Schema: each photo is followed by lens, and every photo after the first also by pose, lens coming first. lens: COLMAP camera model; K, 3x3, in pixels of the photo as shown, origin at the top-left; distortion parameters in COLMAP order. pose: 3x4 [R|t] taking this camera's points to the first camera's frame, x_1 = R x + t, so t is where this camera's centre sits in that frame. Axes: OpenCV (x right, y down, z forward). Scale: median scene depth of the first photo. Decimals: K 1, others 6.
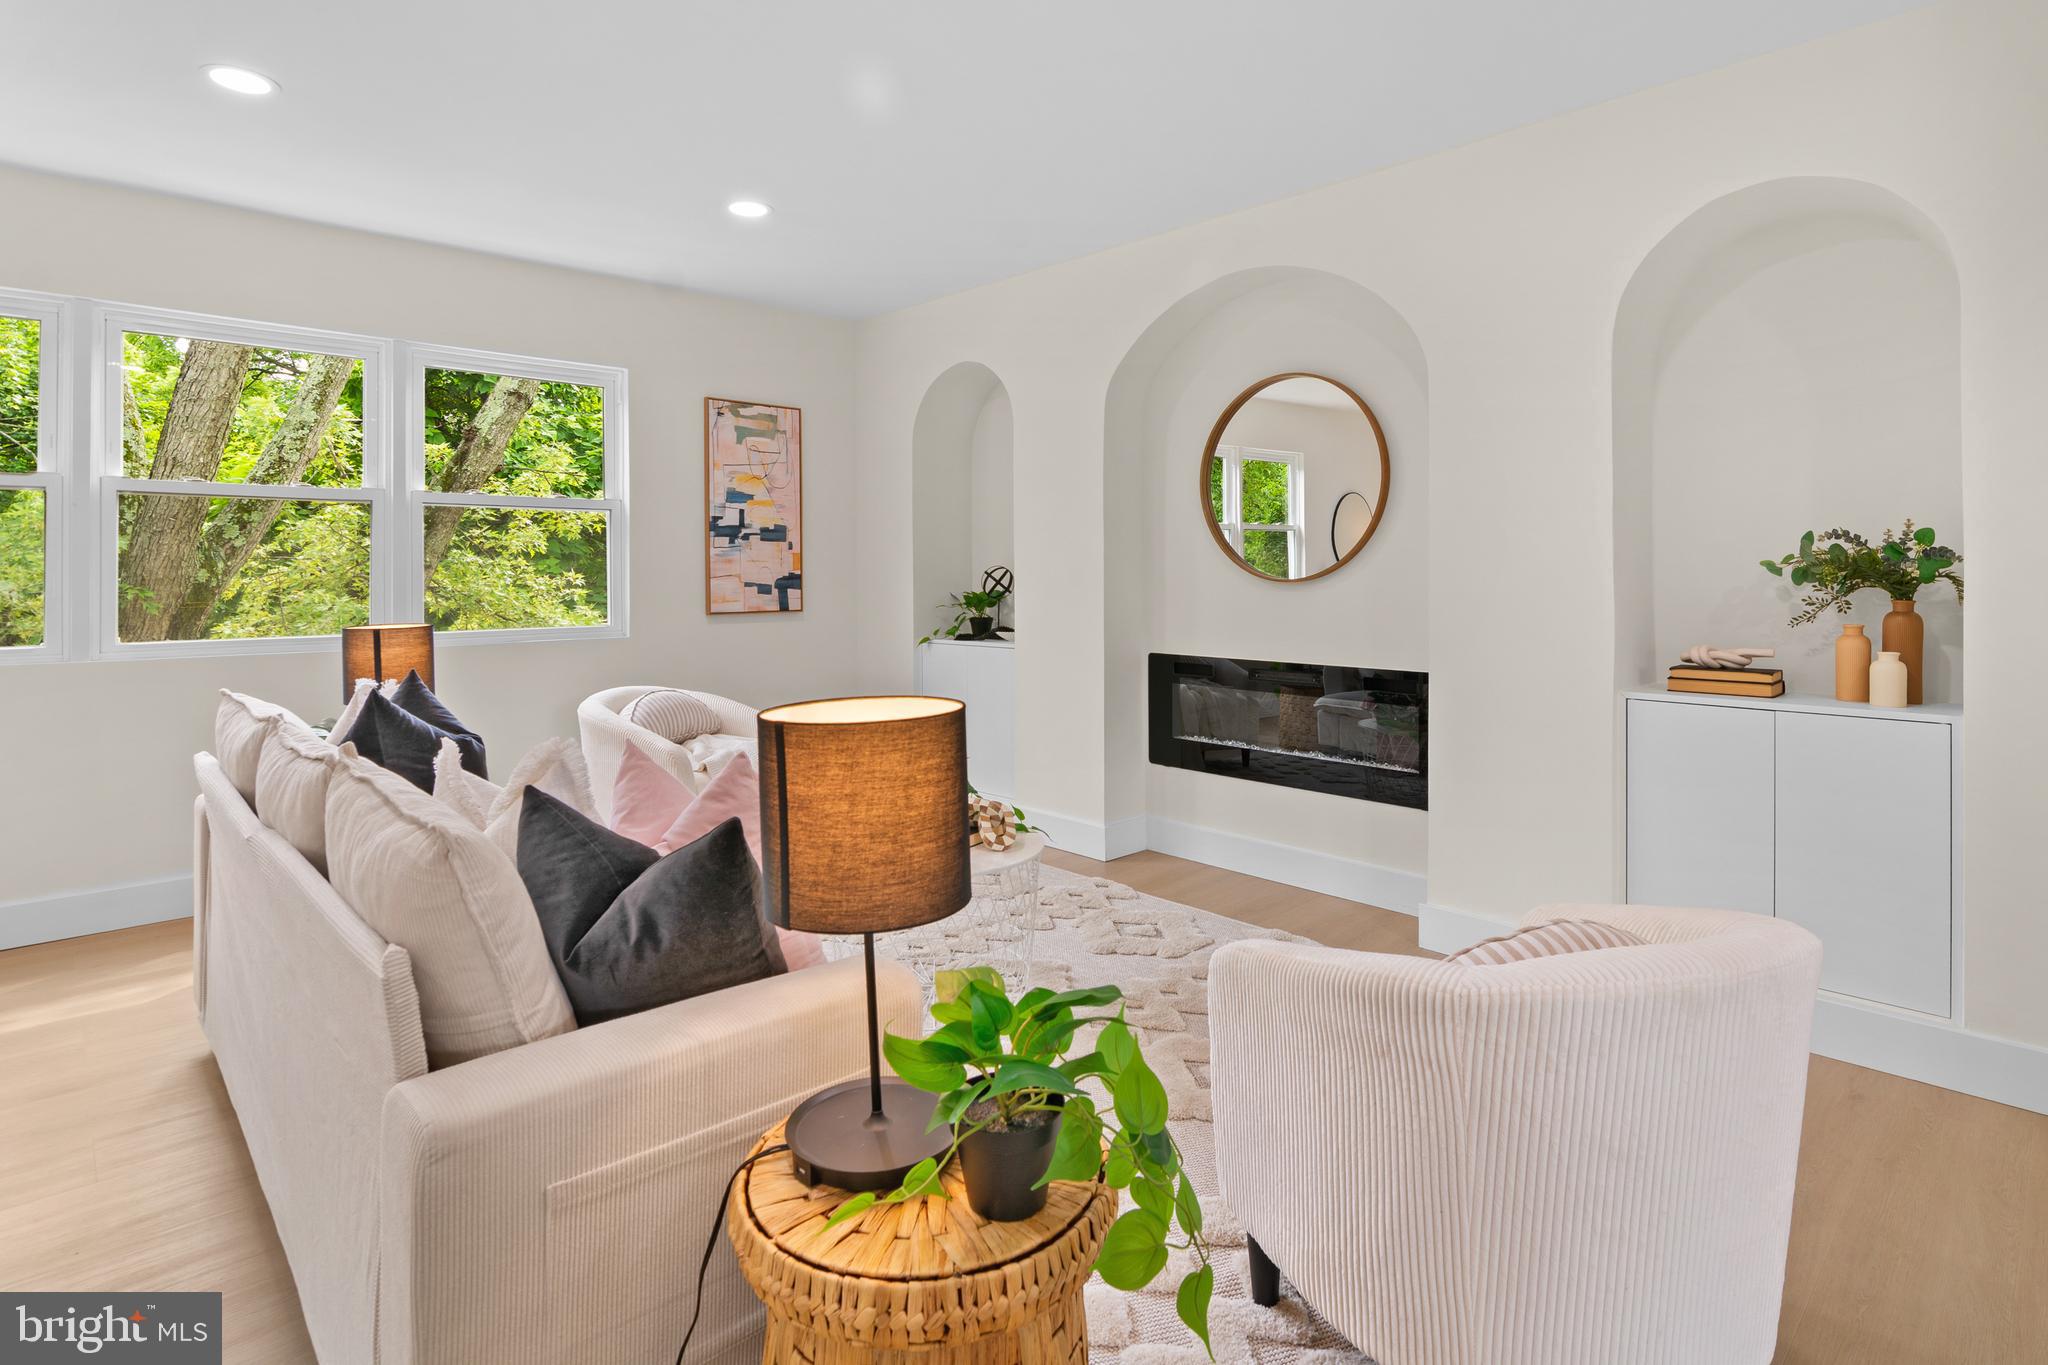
lens RADIAL K [[1036.0, 0, 1005.3], [0, 1036.0, 569.5], [0, 0, 1]] dist [-0.003953, -0.000932]
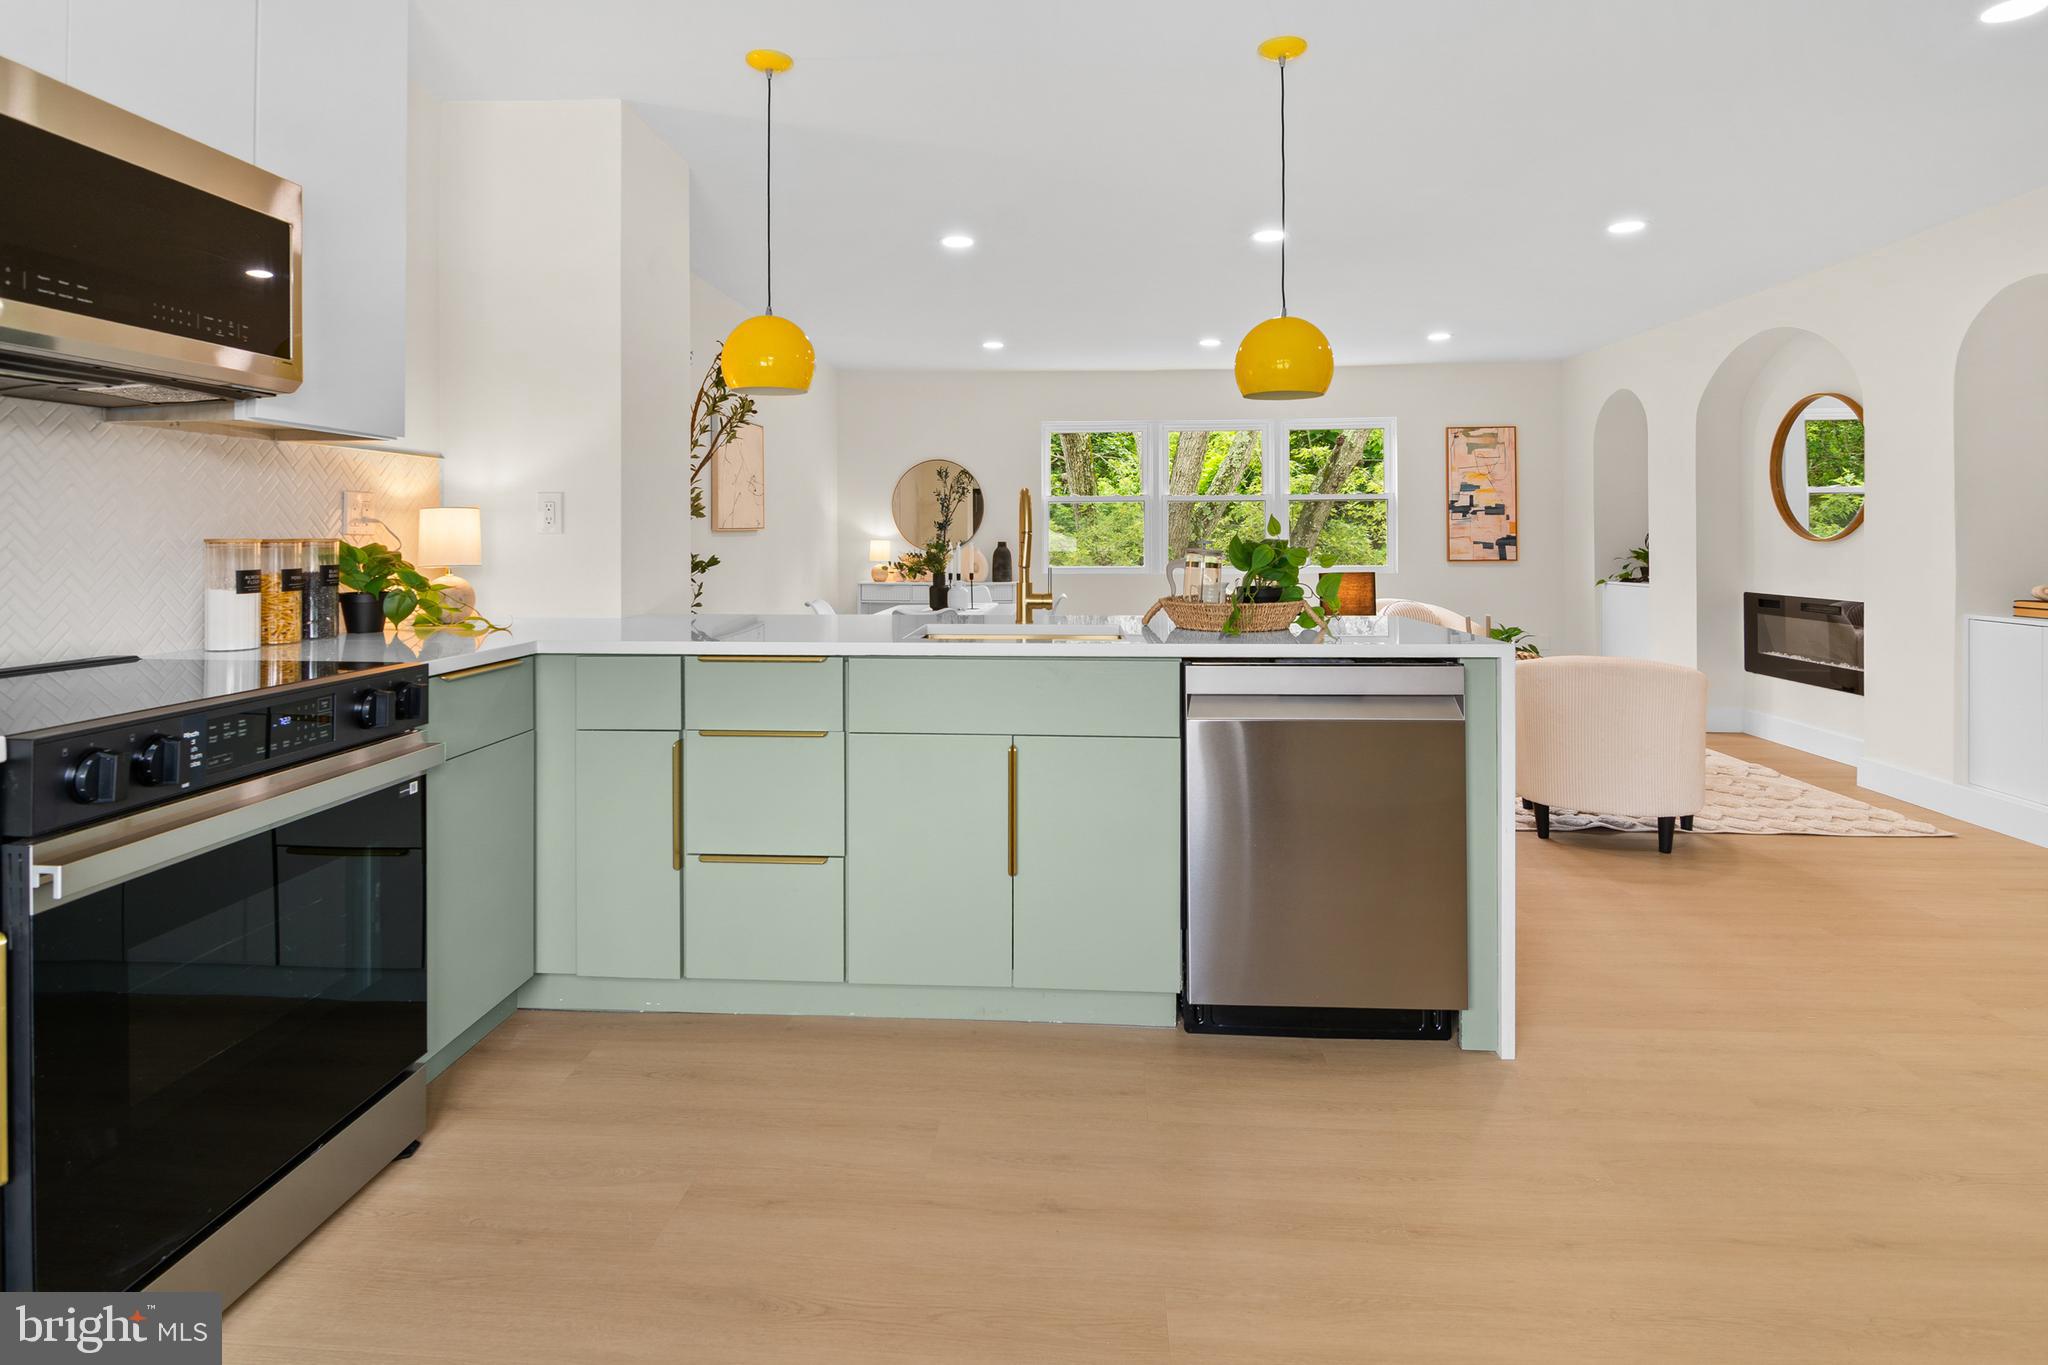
lens RADIAL K [[1050.8, 0, 1009.9], [0, 1050.8, 536.1], [0, 0, 1]] dist [-0.012376, -0.000856]
pose [[0.676801, -0.001295, -0.736164, 0.437097], [0.005034, 0.999983, 0.002869, -0.003831], [0.736148, -0.005648, 0.676797, -0.587872]]
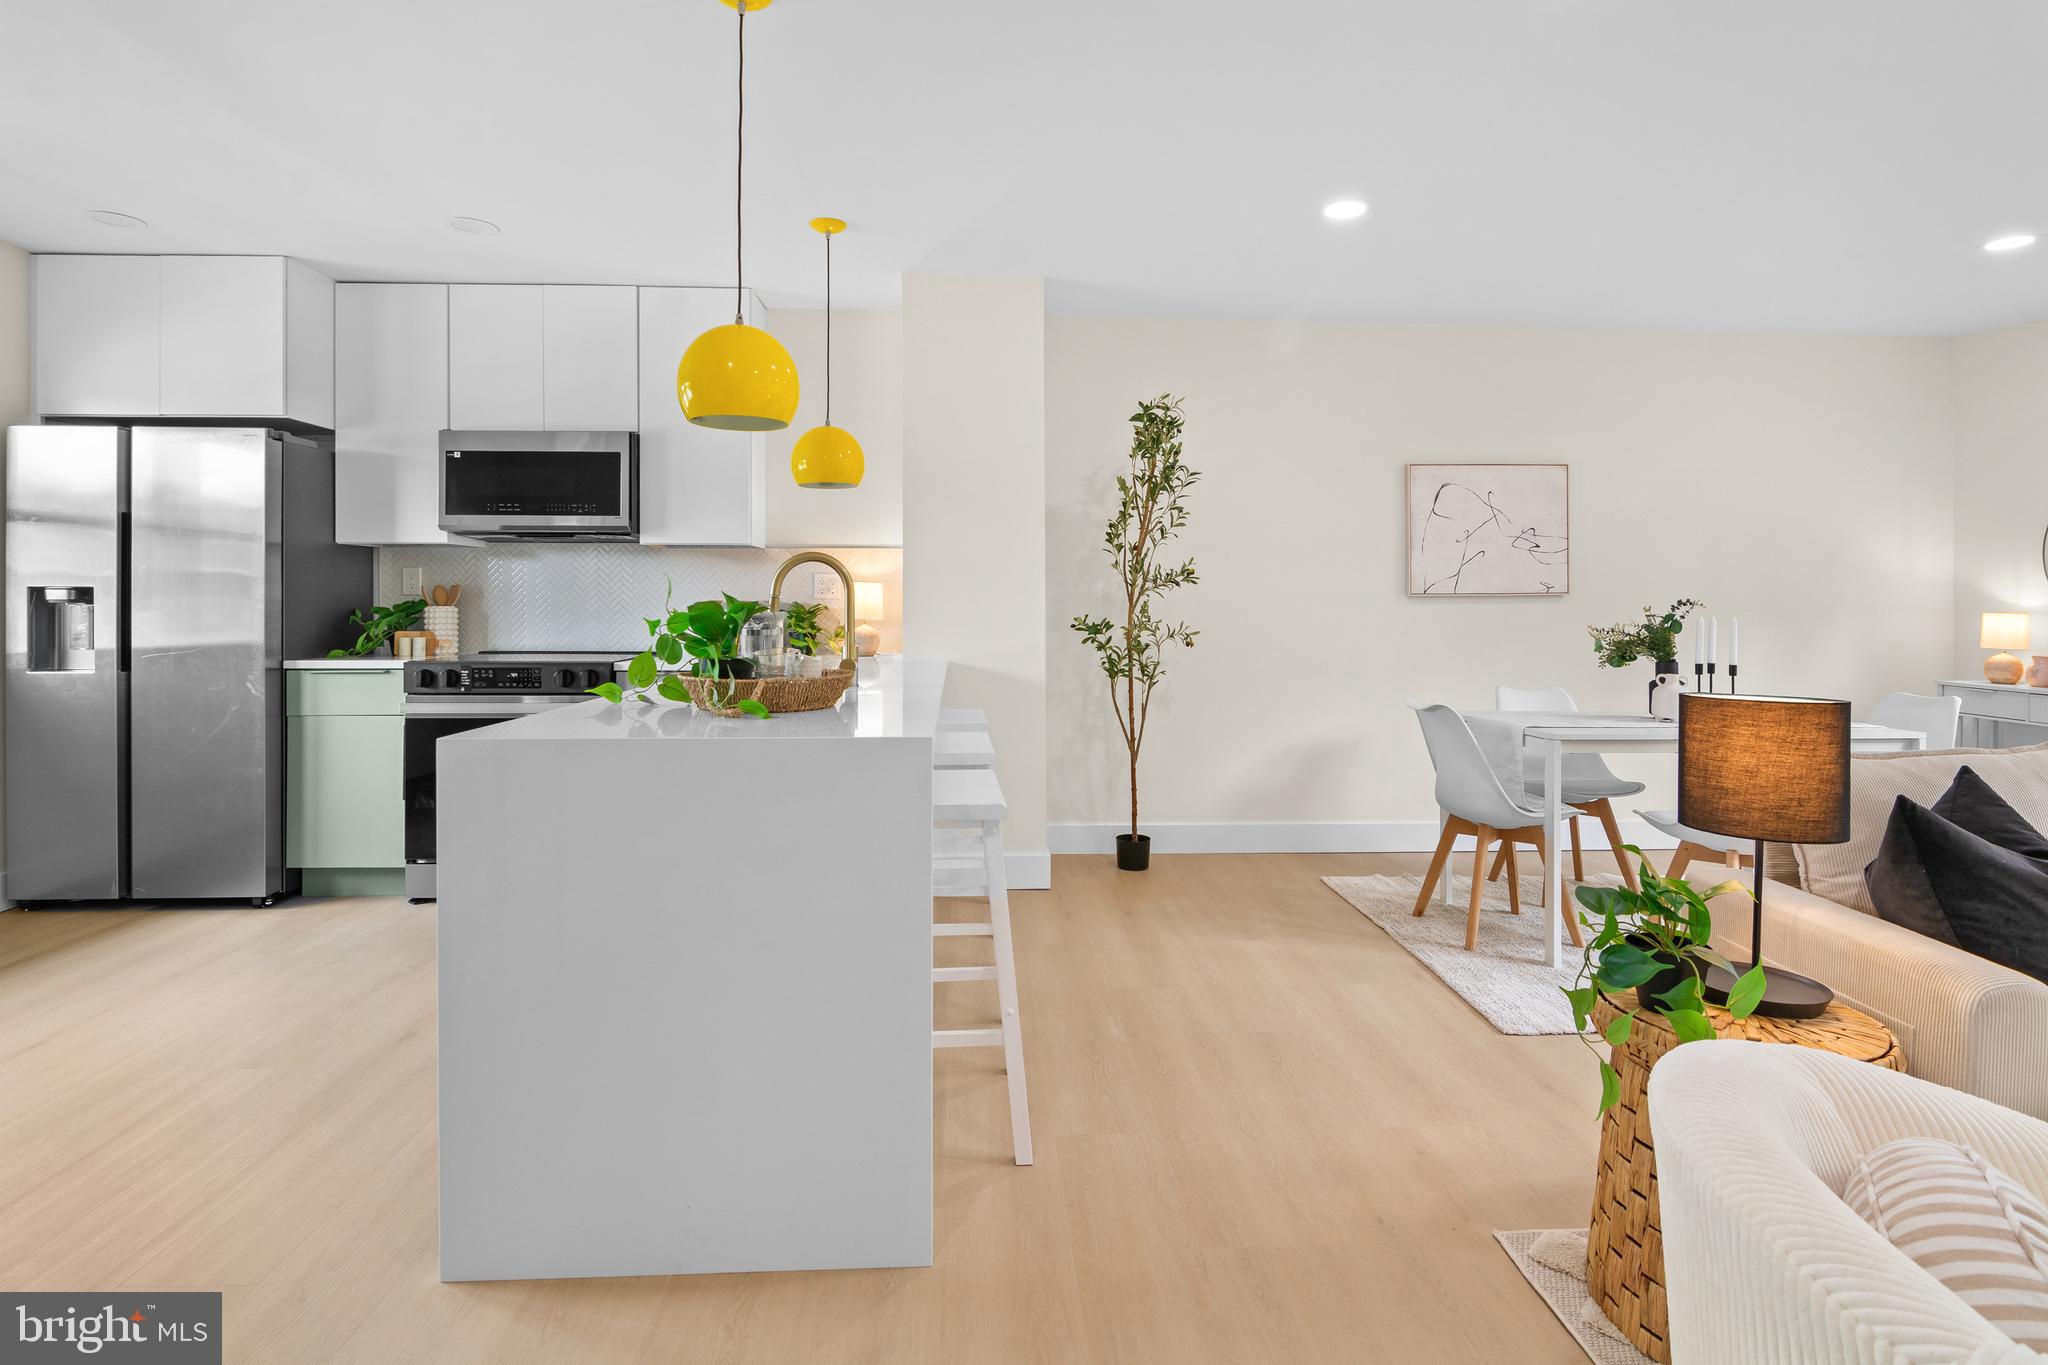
lens RADIAL K [[1020.8, 0, 1023.0], [0, 1020.8, 602.2], [0, 0, 1]] dist [-0.007218, -0.001833]
pose [[-0.642509, -0.003926, -0.766268, 0.384627], [-0.002136, 0.999992, -0.003332, 0.000919], [0.766275, -0.000504, -0.642512, 0.265047]]
